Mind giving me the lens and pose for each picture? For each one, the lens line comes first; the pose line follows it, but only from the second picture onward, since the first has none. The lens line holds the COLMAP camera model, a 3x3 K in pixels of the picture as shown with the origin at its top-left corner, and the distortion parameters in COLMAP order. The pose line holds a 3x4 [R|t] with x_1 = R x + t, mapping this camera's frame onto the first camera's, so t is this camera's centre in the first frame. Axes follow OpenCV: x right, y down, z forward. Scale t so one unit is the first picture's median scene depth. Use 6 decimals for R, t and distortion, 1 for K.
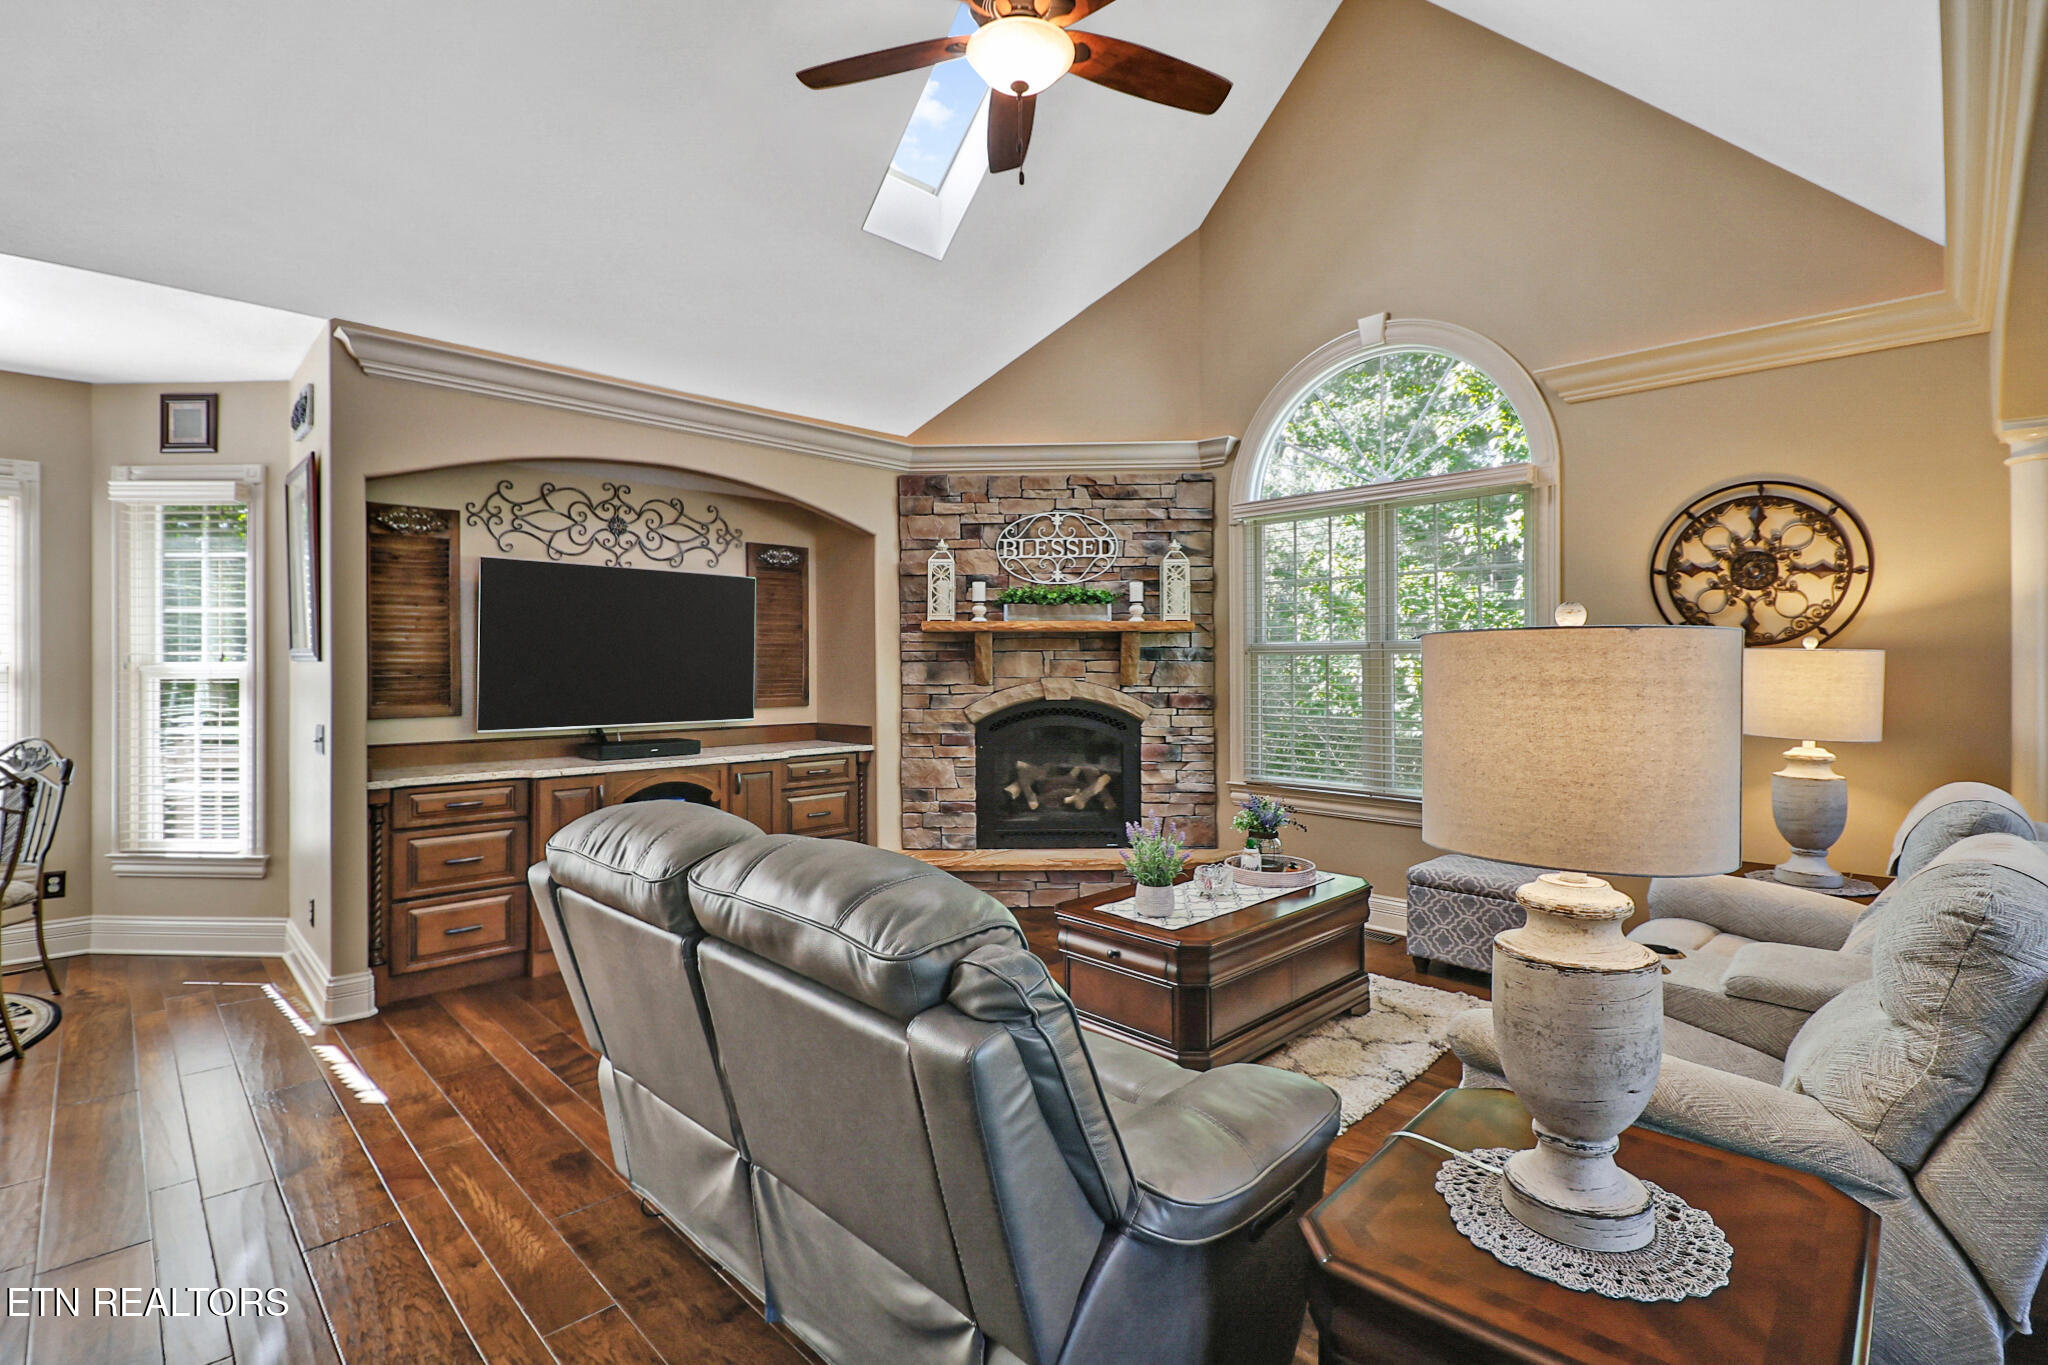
lens RADIAL K [[937.0, 0, 1002.5], [0, 937.0, 653.8], [0, 0, 1]] dist [-0.007967, -0.009446]
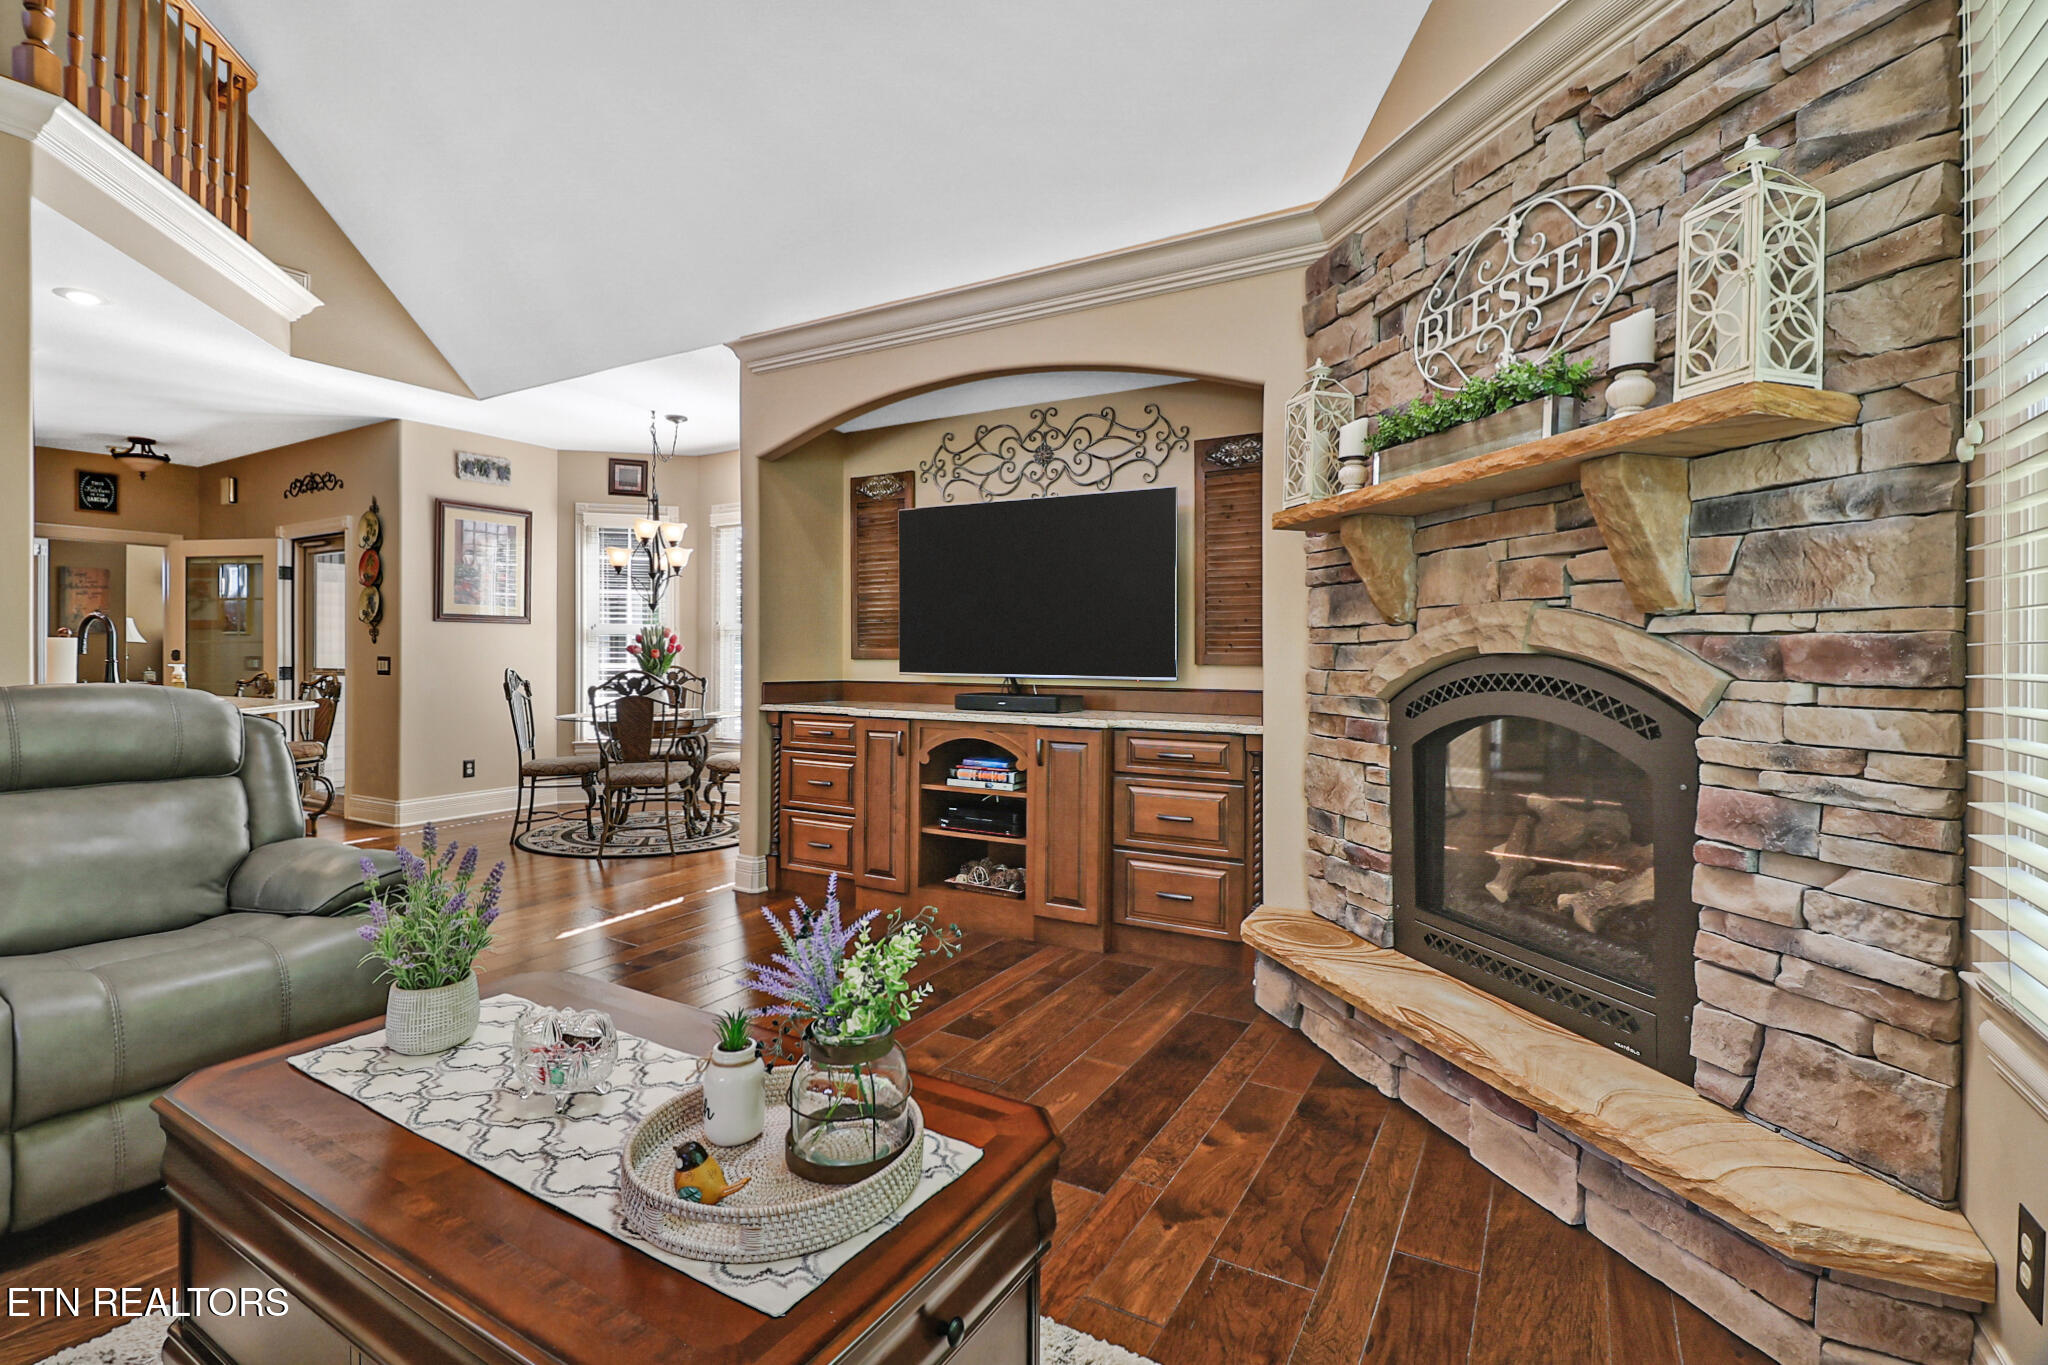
lens RADIAL K [[937.0, 0, 1015.9], [0, 937.0, 653.3], [0, 0, 1]] dist [-0.007967, -0.009446]
pose [[0.261252, 0.000975, -0.965270, 0.430286], [0.006365, 0.999976, 0.002732, 0.048858], [0.965250, -0.006858, 0.261239, 0.711416]]
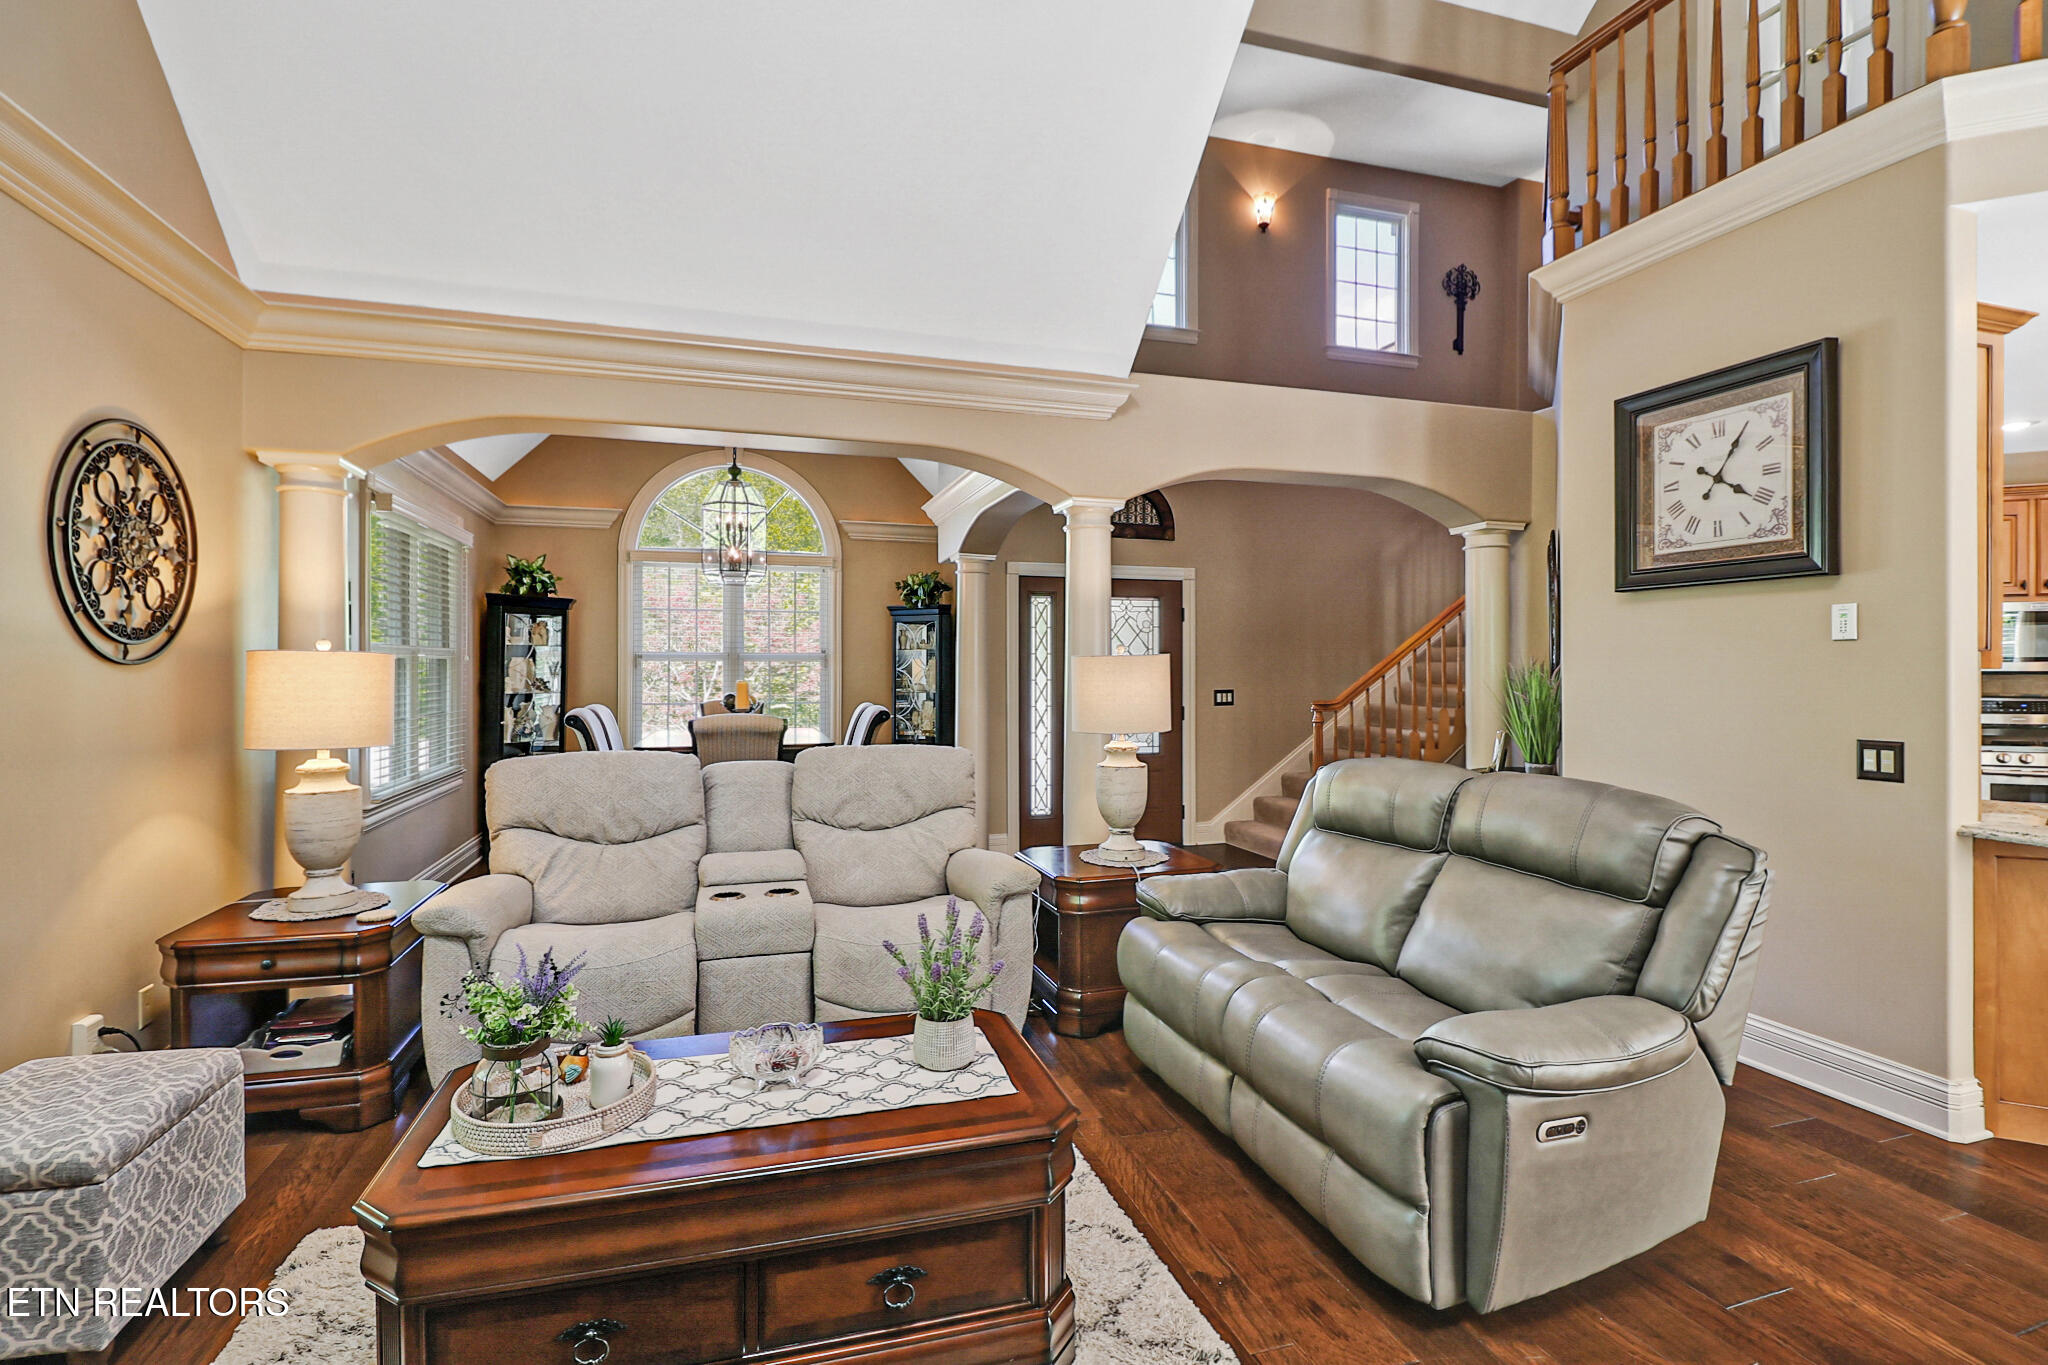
lens RADIAL K [[937.0, 0, 1017.6], [0, 937.0, 658.4], [0, 0, 1]] dist [-0.007967, -0.009446]
pose [[-0.891049, -0.001903, 0.453904, -0.106401], [-0.008717, 0.999879, -0.012919, 0.003987], [-0.453824, -0.015468, -0.890957, 0.948622]]
